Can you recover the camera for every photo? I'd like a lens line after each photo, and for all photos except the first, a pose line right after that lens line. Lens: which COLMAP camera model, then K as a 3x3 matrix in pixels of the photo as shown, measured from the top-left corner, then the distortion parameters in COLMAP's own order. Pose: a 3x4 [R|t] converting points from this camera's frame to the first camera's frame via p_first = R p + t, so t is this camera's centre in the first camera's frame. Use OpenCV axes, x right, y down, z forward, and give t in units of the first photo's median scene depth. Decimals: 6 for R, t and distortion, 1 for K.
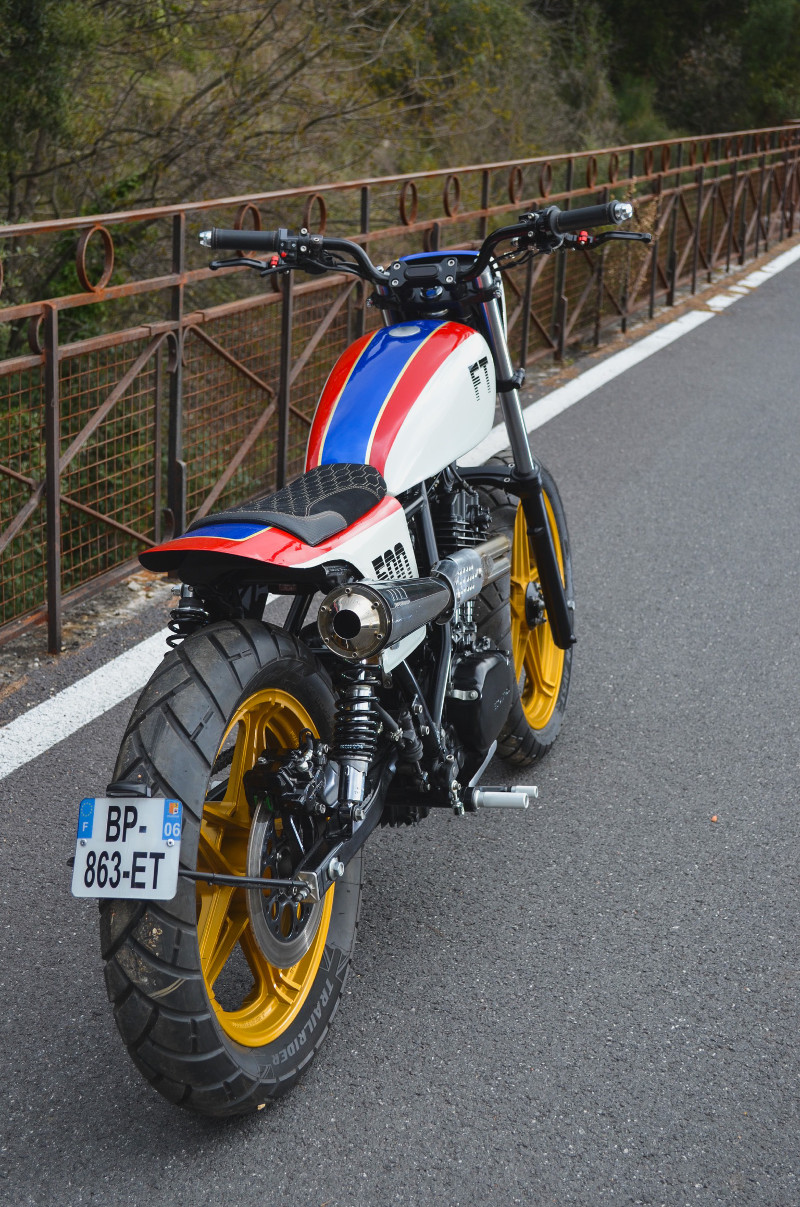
lens RADIAL K [[1818.9, 0, 403.4], [0, 1818.9, 605.6], [0, 0, 1]] dist [-0.002512, 0.000000]
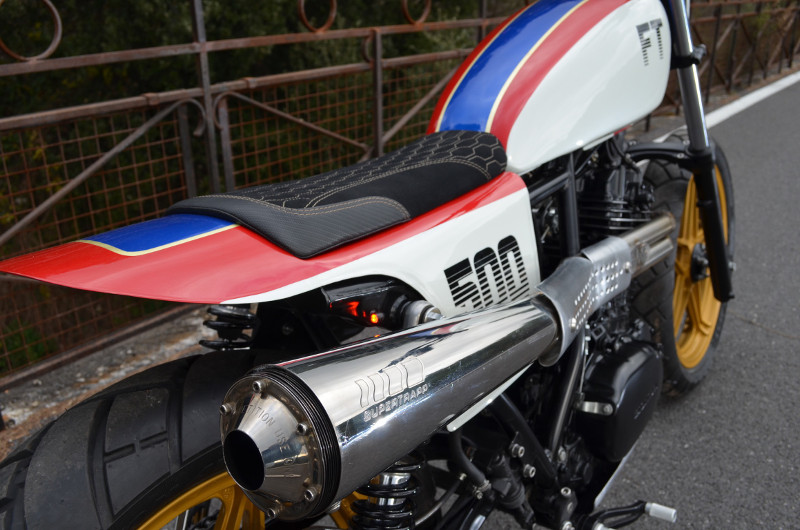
lens RADIAL K [[709.6, 0, 398.8], [0, 709.6, 265.5], [0, 0, 1]] dist [-0.066351, 0.001046]
pose [[0.941537, 0.079626, -0.327364, 0.046318], [-0.047878, 0.993431, 0.103933, -0.045114], [0.333489, -0.082183, 0.939165, 0.624754]]
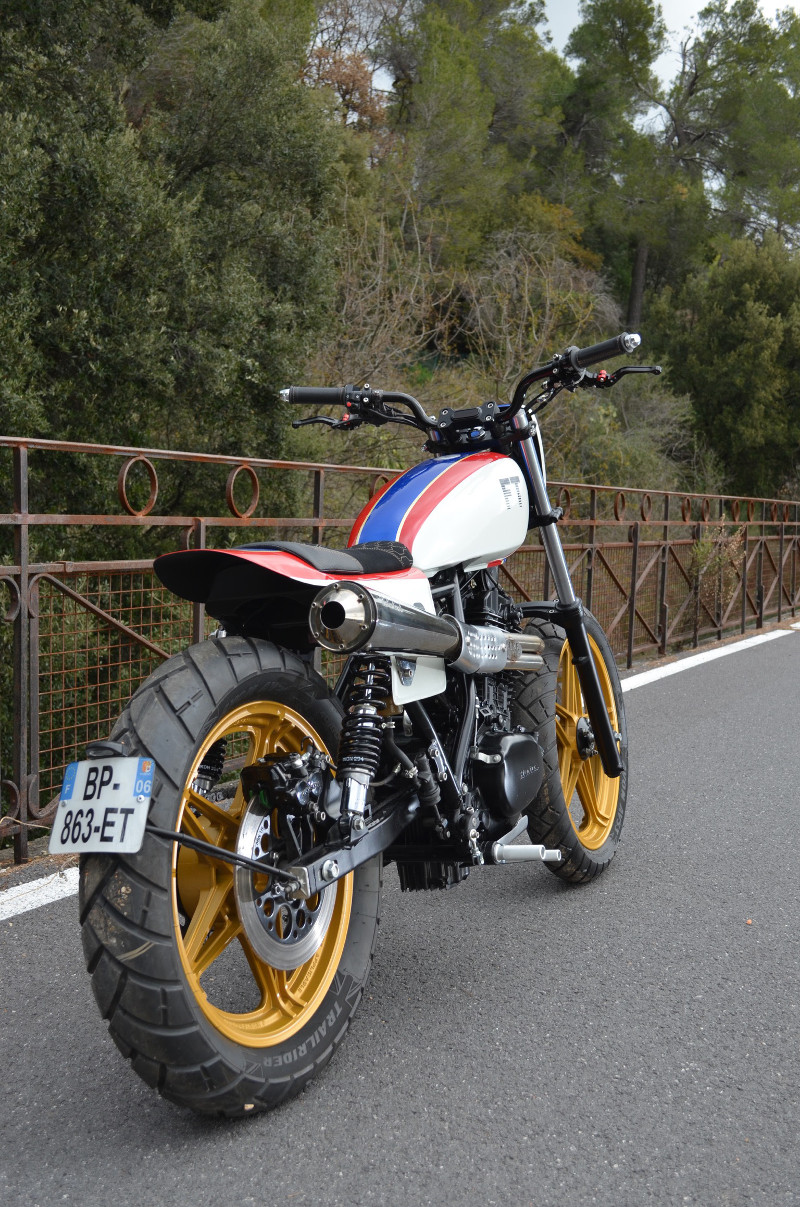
lens RADIAL K [[1396.9, 0, 392.2], [0, 1396.9, 606.0], [0, 0, 1]] dist [-0.039552, 0.000000]
pose [[0.991928, -0.008694, -0.126501, 0.077673], [-0.018597, 0.976884, -0.212959, 0.130296], [0.125428, 0.213593, 0.968837, 0.161929]]
